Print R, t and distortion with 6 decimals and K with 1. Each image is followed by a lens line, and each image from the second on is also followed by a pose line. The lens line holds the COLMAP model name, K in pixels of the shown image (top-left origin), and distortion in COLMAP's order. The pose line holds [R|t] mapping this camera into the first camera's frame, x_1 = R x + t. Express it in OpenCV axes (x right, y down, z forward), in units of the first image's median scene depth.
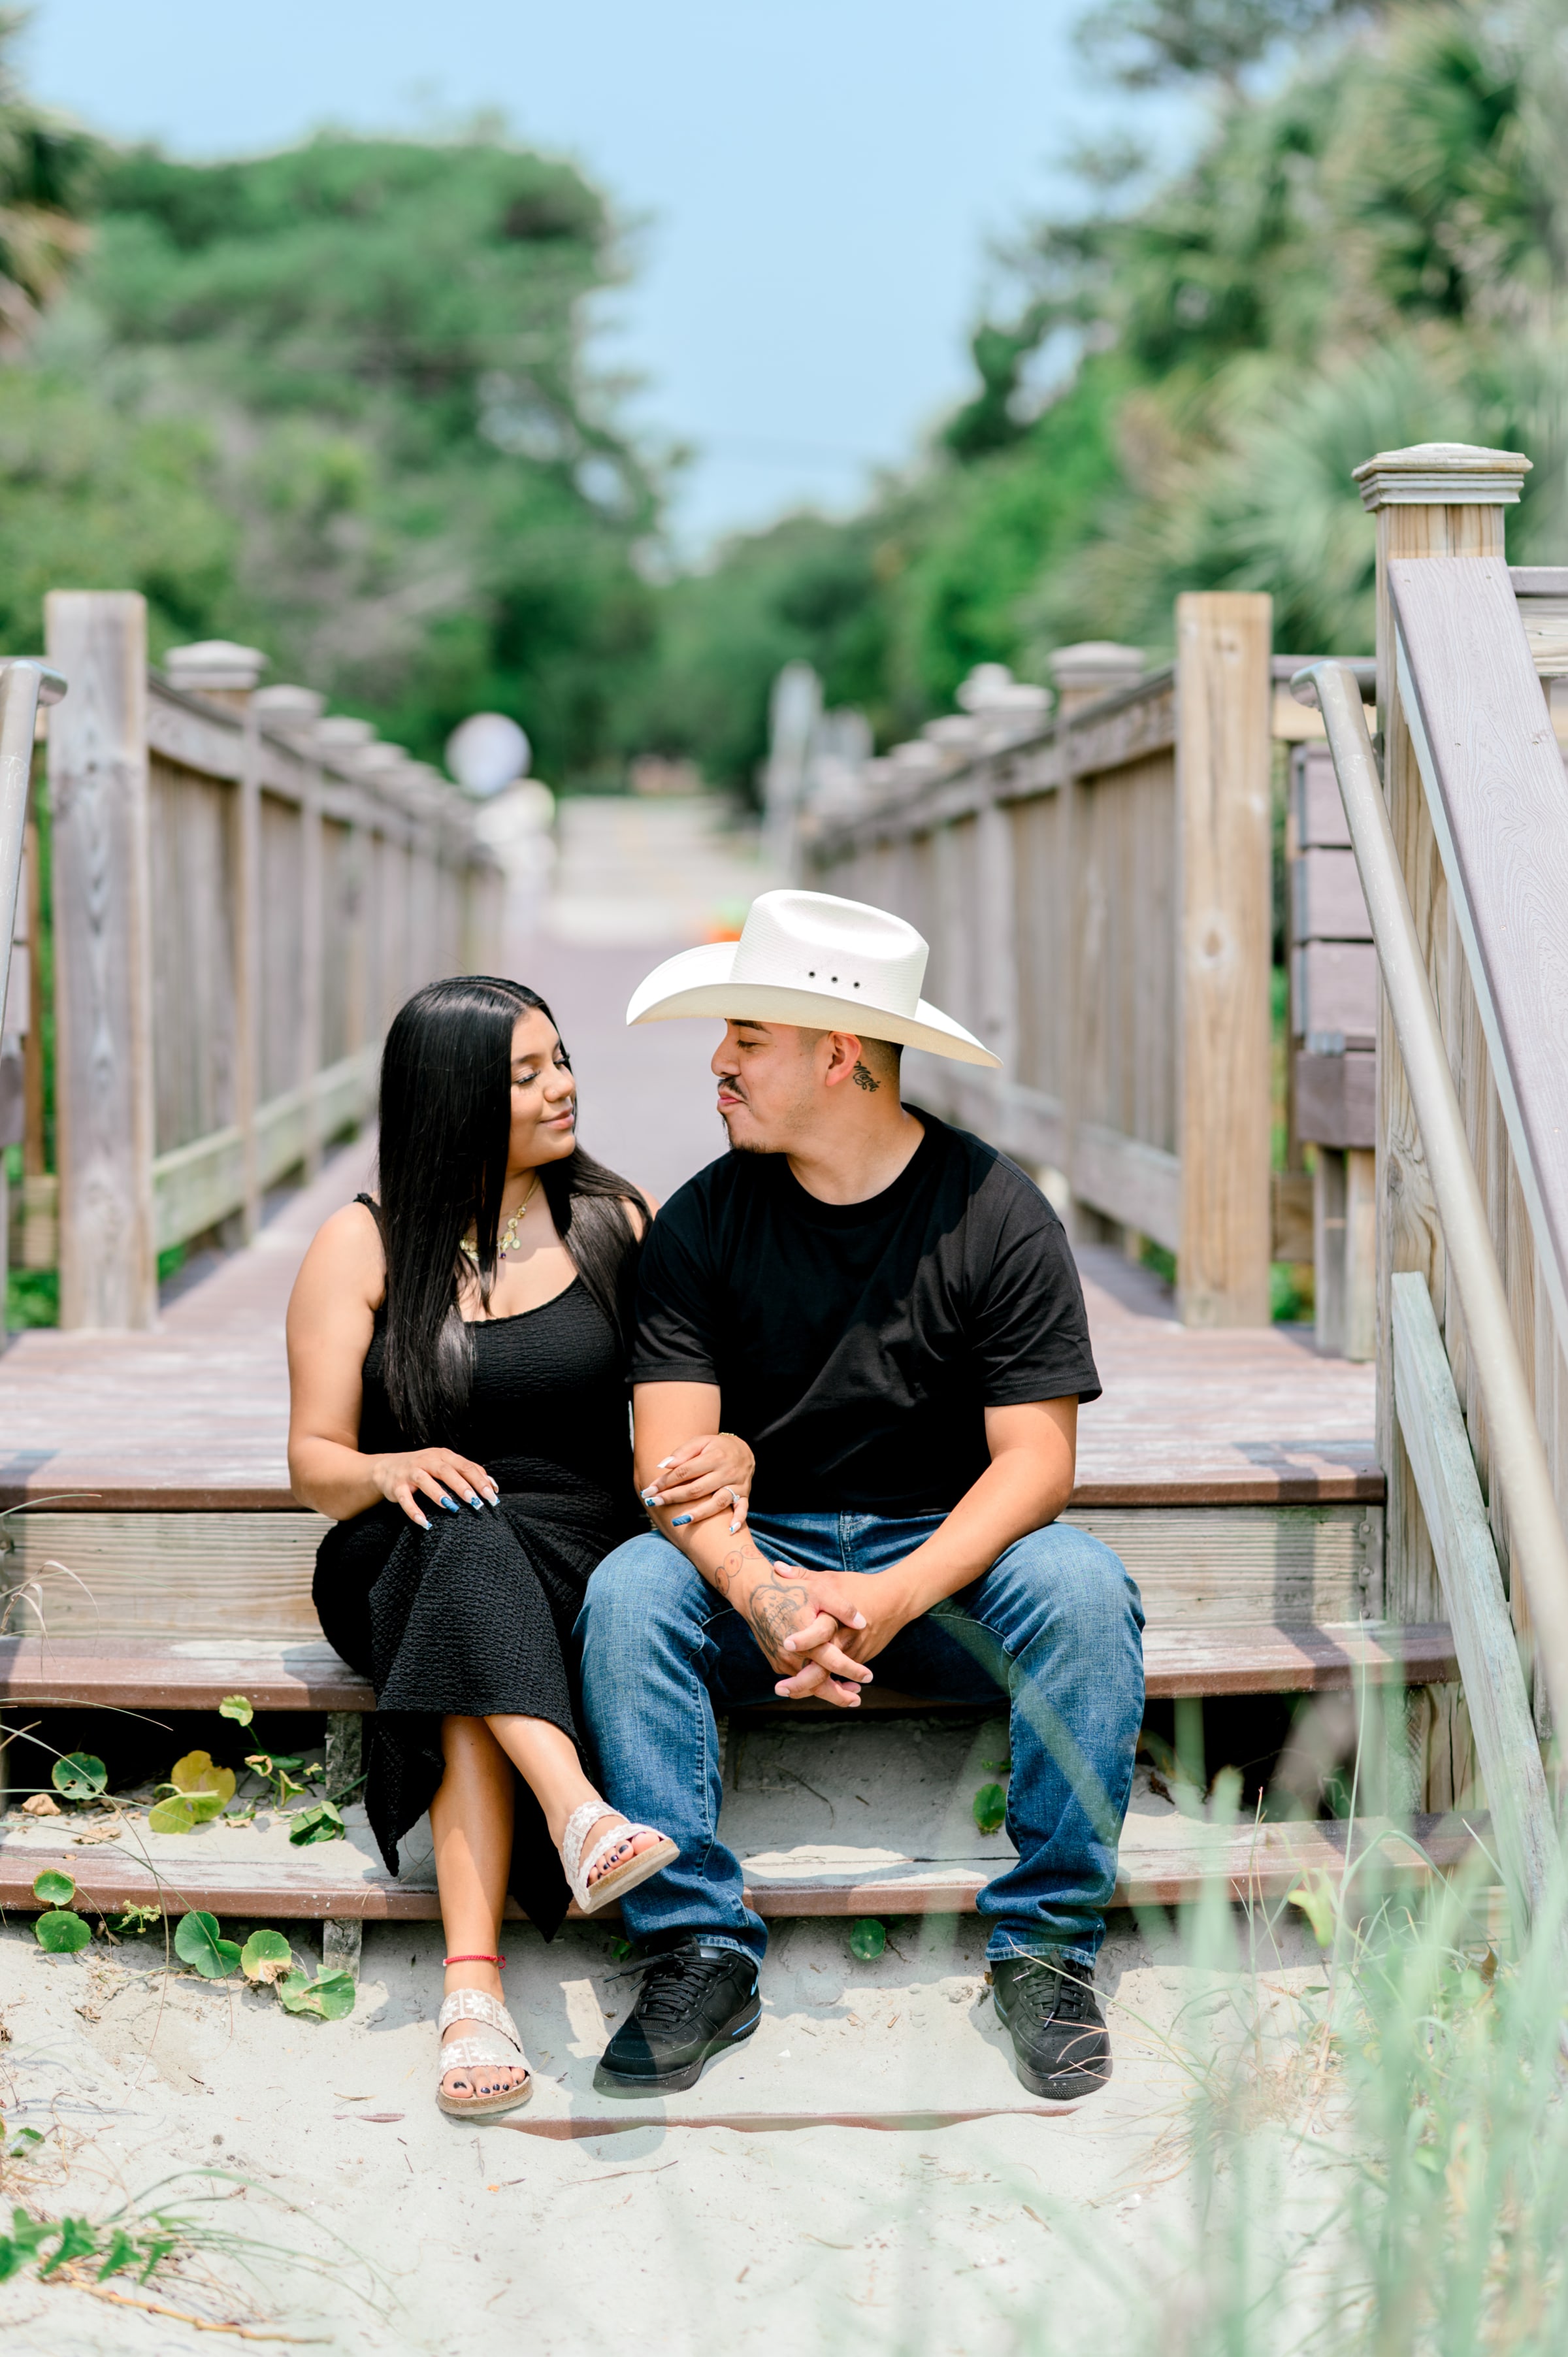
lens RADIAL K [[5885.9, 0, 854.7], [0, 5885.9, 1177.5], [0, 0, 1]] dist [-0.010493, -0.095734]
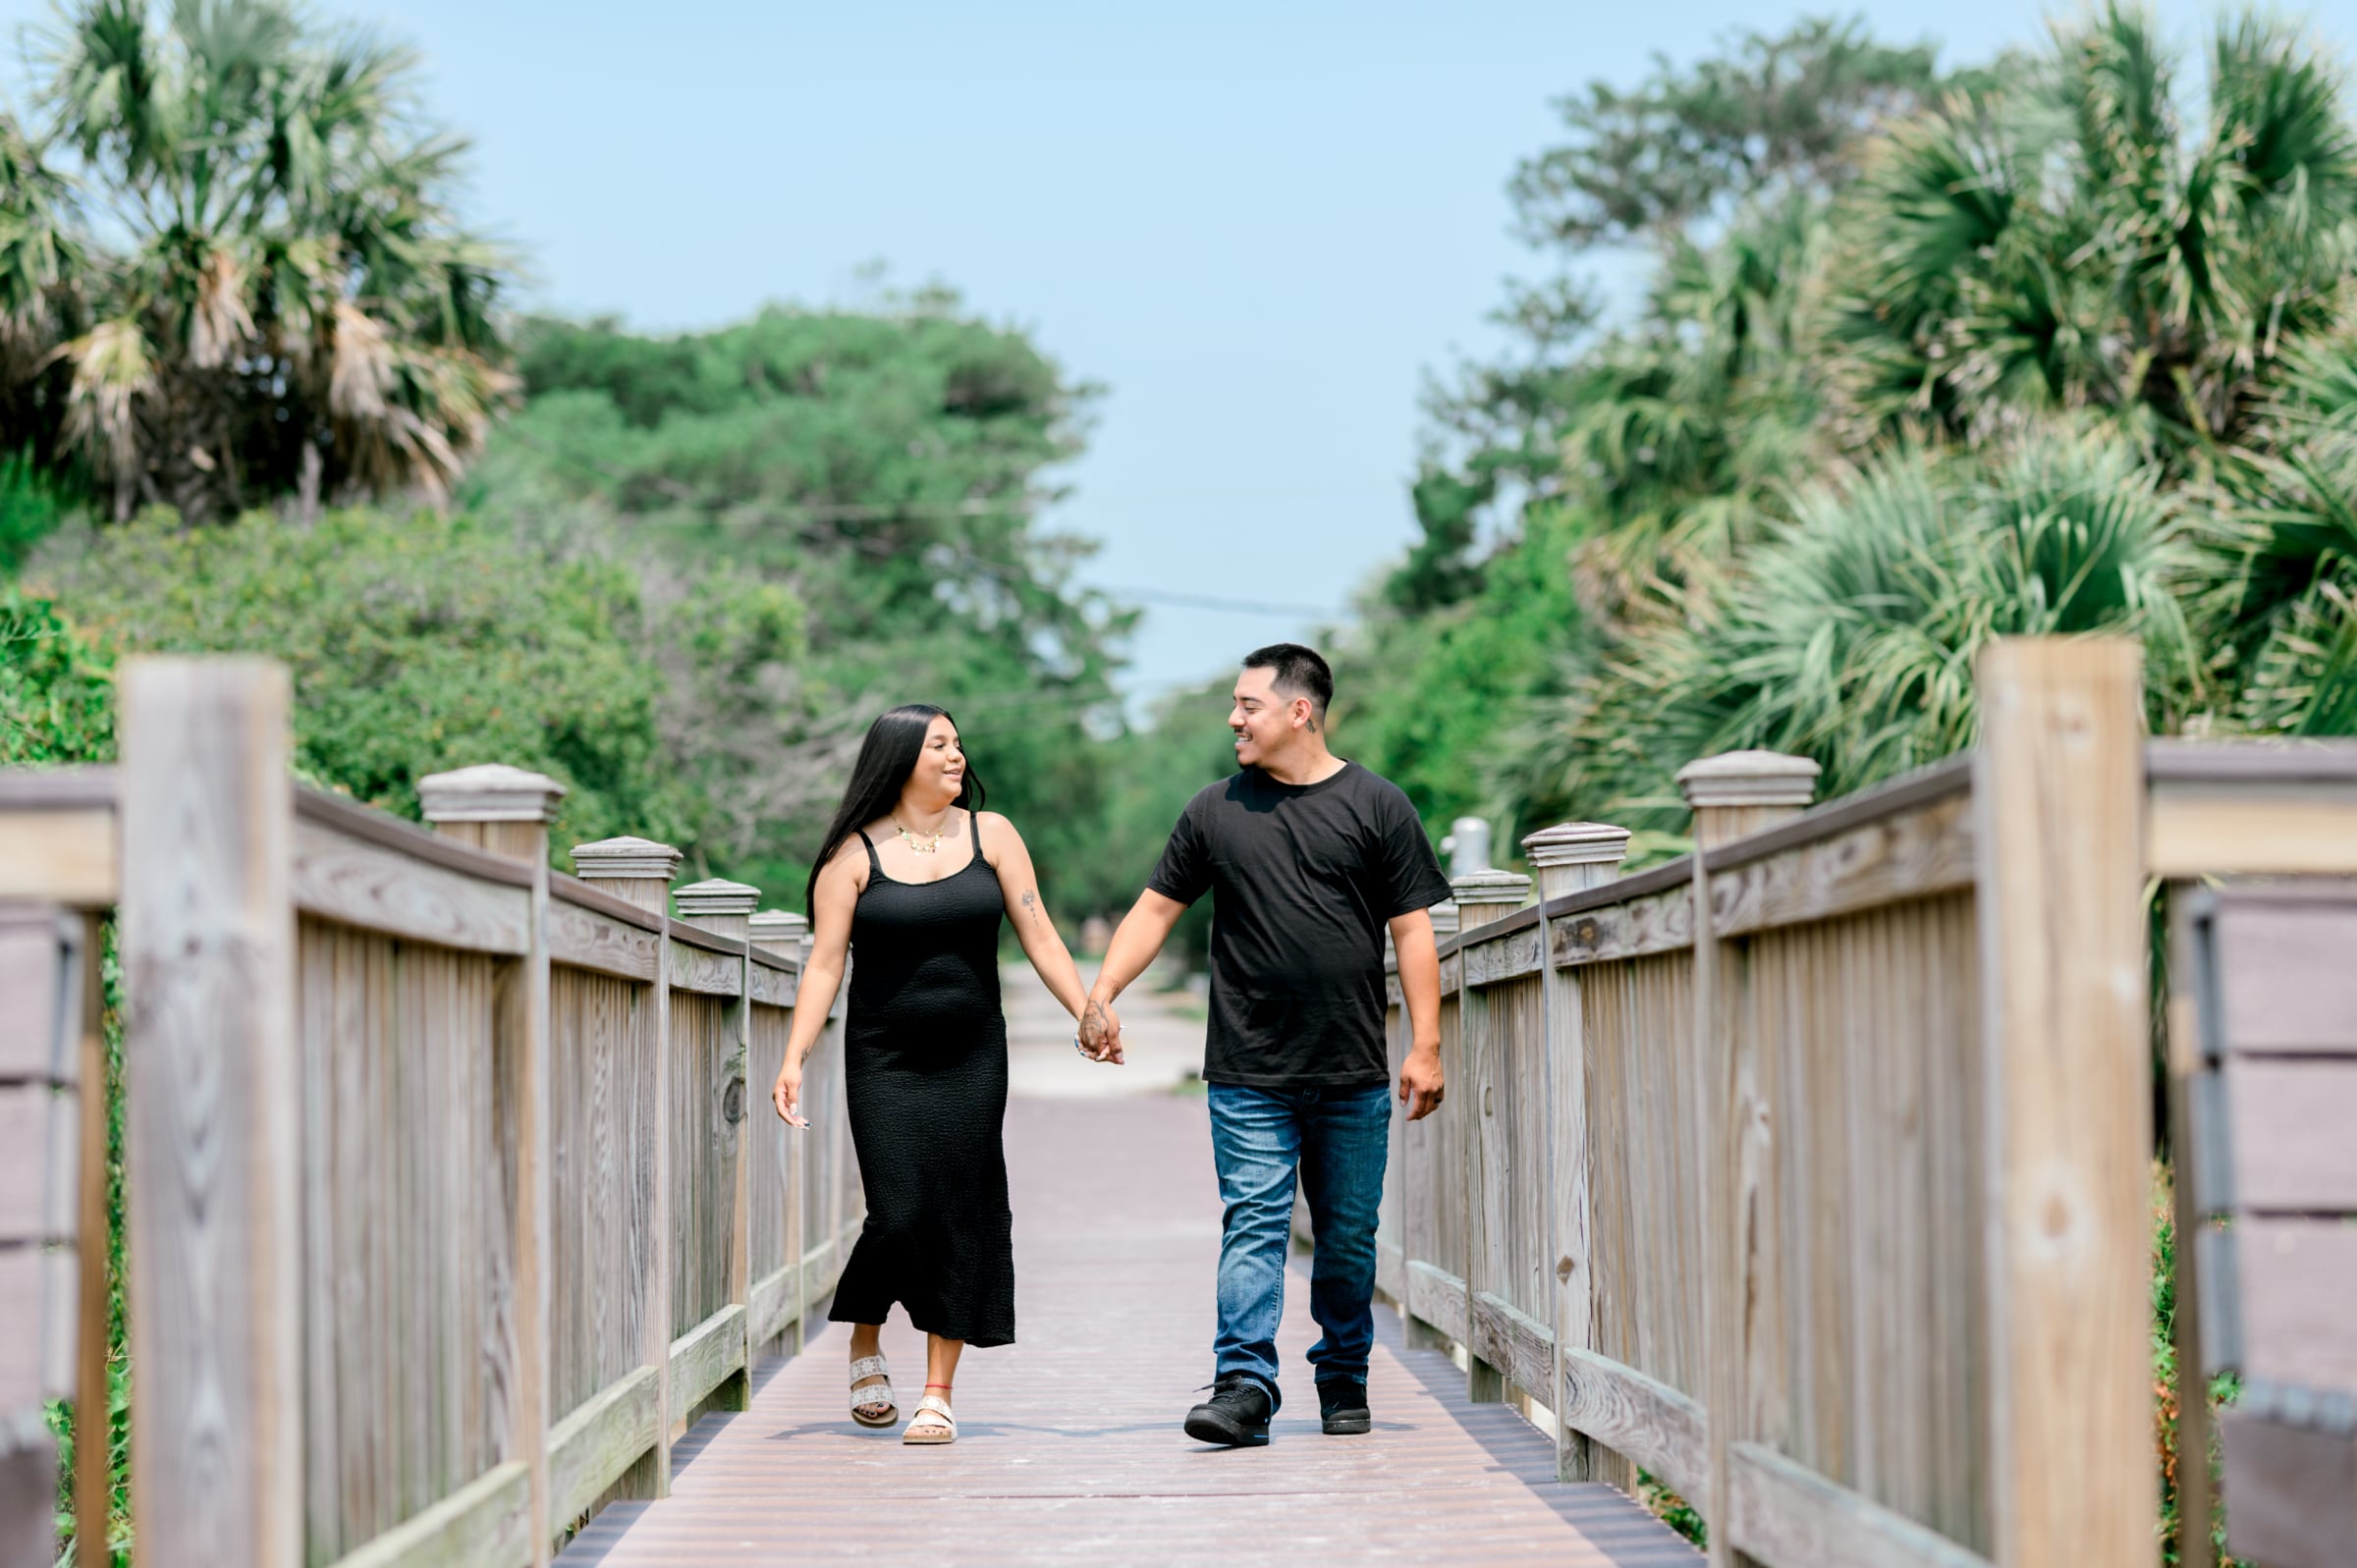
lens RADIAL K [[5630.8, 0, 1178.5], [0, 5630.8, 784.0], [0, 0, 1]] dist [-0.047708, -0.471513]
pose [[0.999723, -0.012550, -0.019934, -0.004122], [0.010622, 0.995514, -0.094013, -0.007574], [0.021024, 0.093775, 0.995371, 0.104297]]
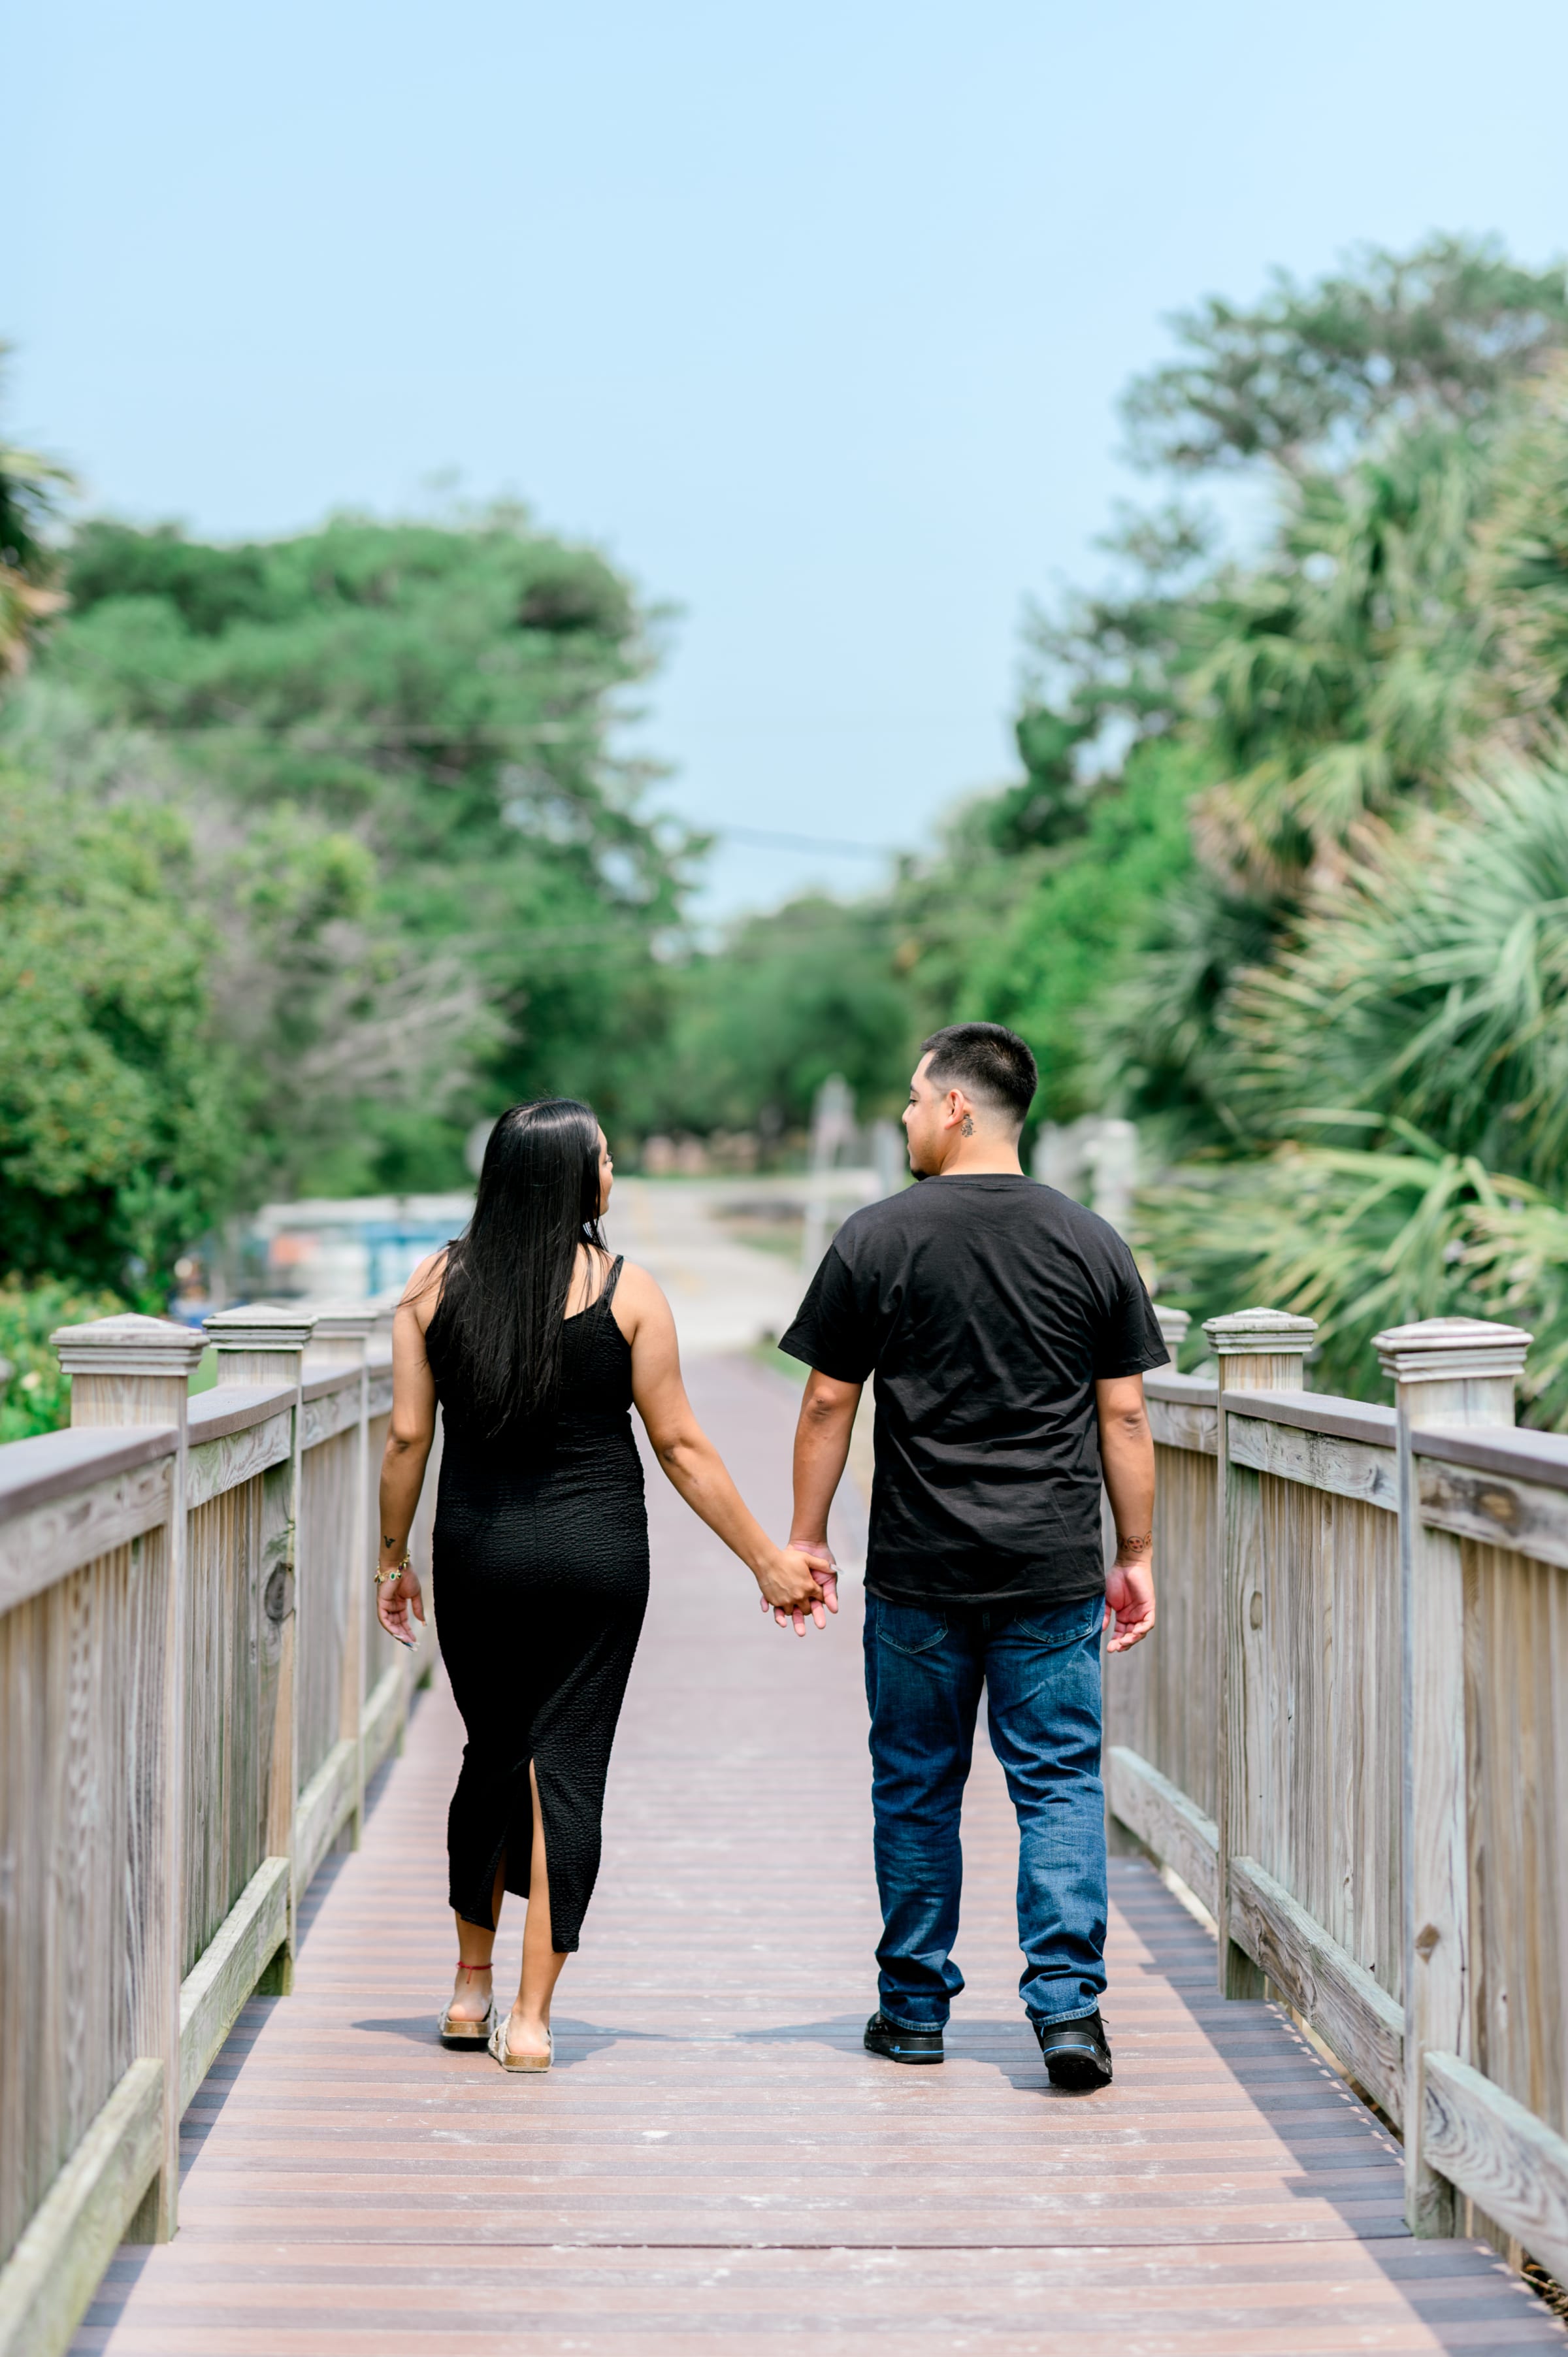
lens RADIAL K [[5631.0, 0, 784.0], [0, 5631.0, 1178.5], [0, 0, 1]] dist [-0.047708, -0.471513]
pose [[0.999902, 0.007351, -0.011949, -0.011945], [-0.008077, 0.998047, -0.061946, -0.025077], [0.011470, 0.062037, 0.998008, 0.186834]]
